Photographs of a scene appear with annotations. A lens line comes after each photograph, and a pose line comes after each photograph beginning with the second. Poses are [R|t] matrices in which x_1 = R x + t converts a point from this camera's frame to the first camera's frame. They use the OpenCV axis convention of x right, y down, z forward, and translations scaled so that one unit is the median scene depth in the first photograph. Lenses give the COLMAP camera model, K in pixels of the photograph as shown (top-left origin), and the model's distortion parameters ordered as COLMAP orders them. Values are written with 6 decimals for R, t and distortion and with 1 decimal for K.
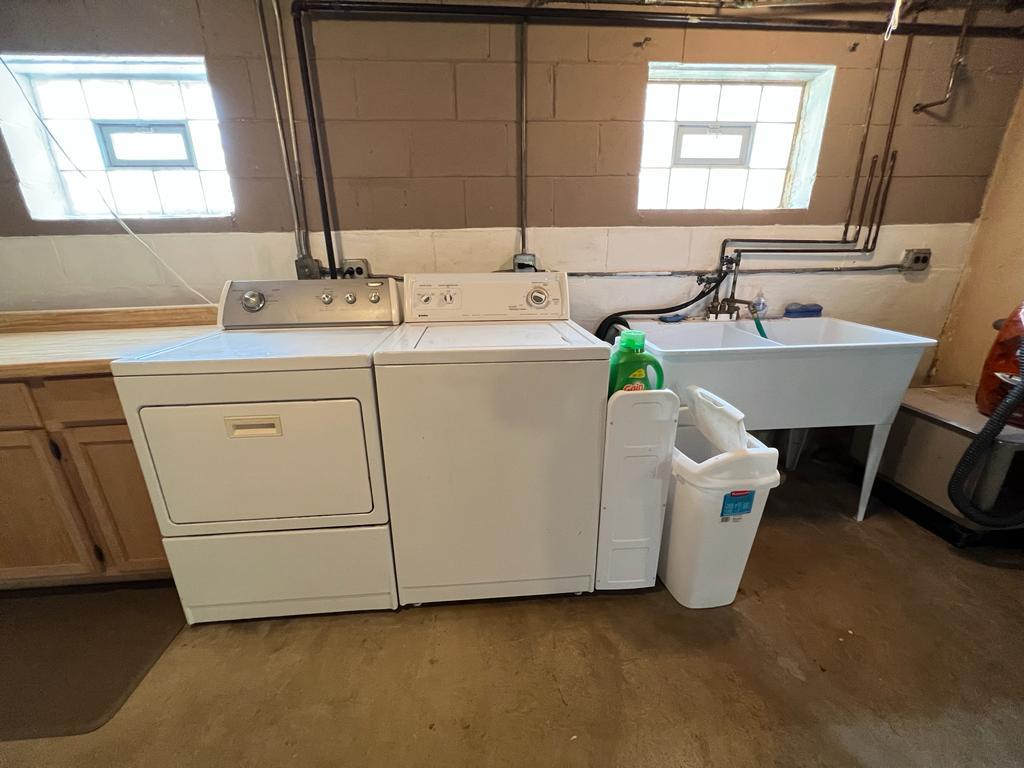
lens RADIAL K [[411.1, 0, 507.6], [0, 411.1, 382.4], [0, 0, 1]] dist [-0.001470, 0.000003]
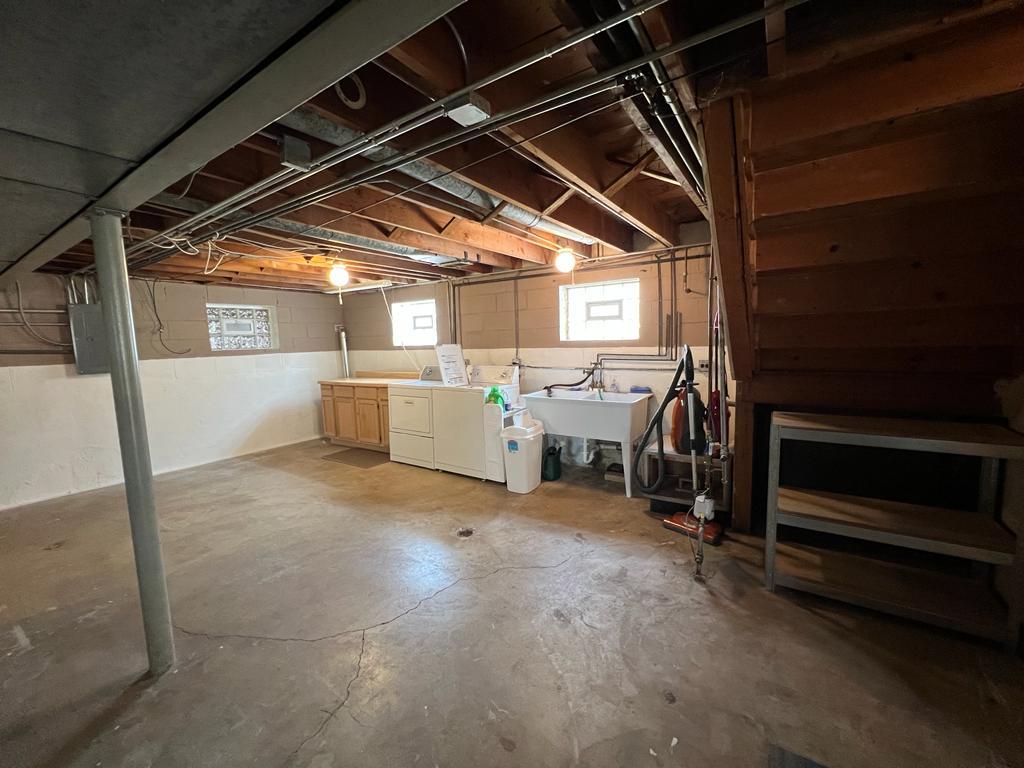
lens RADIAL K [[411.1, 0, 507.6], [0, 411.1, 382.4], [0, 0, 1]] dist [-0.001470, 0.000003]
pose [[0.790102, 0.056527, -0.610363, 1.489412], [-0.173078, 0.975795, -0.133675, 0.162988], [0.588033, 0.211258, 0.780761, -0.914342]]
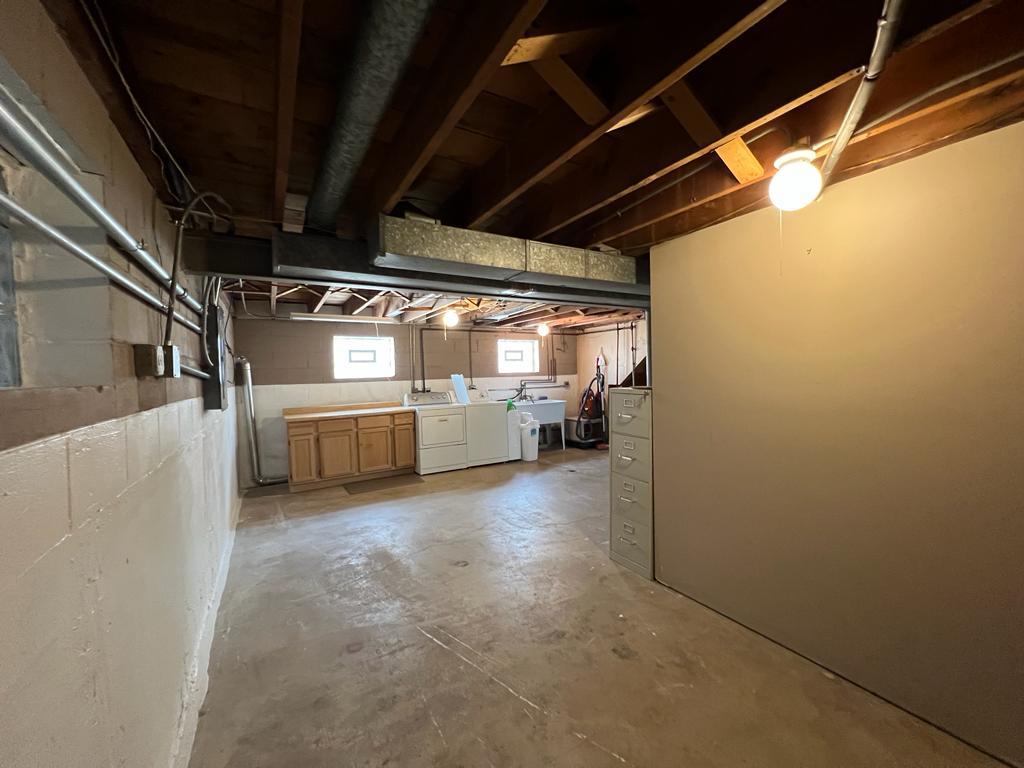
lens RADIAL K [[408.4, 0, 510.1], [0, 408.4, 384.4], [0, 0, 1]] dist [-0.002746, 0.000010]
pose [[0.893327, -0.022641, 0.448837, -1.246653], [0.150647, 0.956033, -0.251609, 0.616891], [-0.423407, 0.292385, 0.857460, -2.160383]]
